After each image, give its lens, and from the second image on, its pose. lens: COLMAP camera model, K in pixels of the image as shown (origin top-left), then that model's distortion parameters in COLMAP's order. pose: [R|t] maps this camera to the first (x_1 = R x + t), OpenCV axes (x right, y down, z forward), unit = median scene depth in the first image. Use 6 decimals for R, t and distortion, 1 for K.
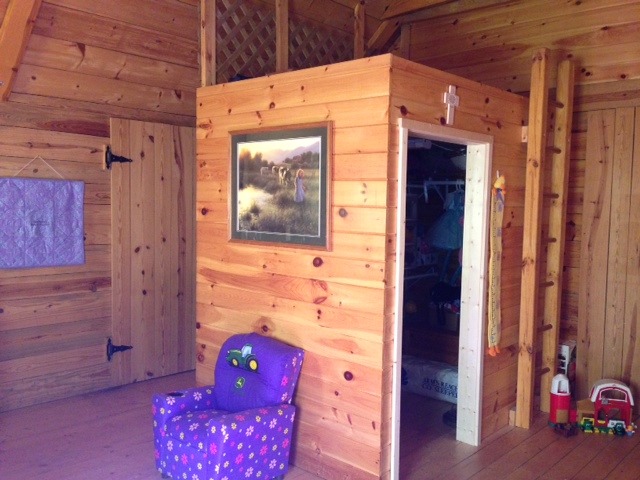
lens RADIAL K [[581.3, 0, 320.0], [0, 581.3, 240.0], [0, 0, 1]] dist [0.110576, -0.204732]
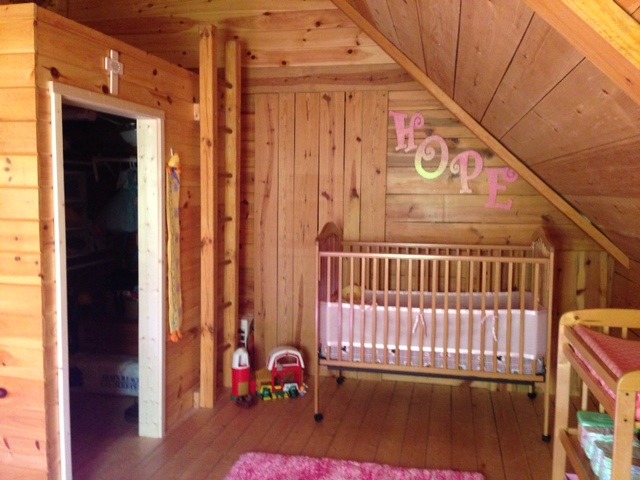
lens RADIAL K [[581.3, 0, 320.0], [0, 581.3, 240.0], [0, 0, 1]] dist [0.110576, -0.204732]
pose [[0.864591, -0.052985, 0.499675, 0.028154], [0.035282, 0.998372, 0.044818, -0.003574], [-0.501236, -0.021119, 0.865053, 0.050824]]
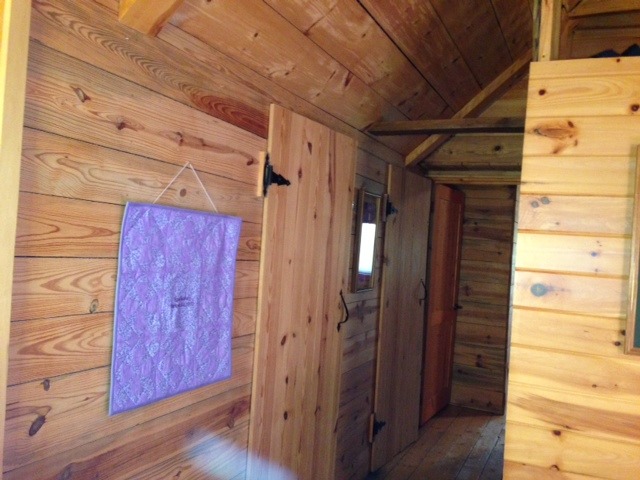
lens RADIAL K [[581.3, 0, 320.0], [0, 581.3, 240.0], [0, 0, 1]] dist [0.110576, -0.204732]
pose [[0.950090, 0.042503, 0.309067, -0.447557], [-0.025262, 0.997904, -0.059573, -0.046068], [-0.310951, 0.048792, 0.949173, 0.443795]]
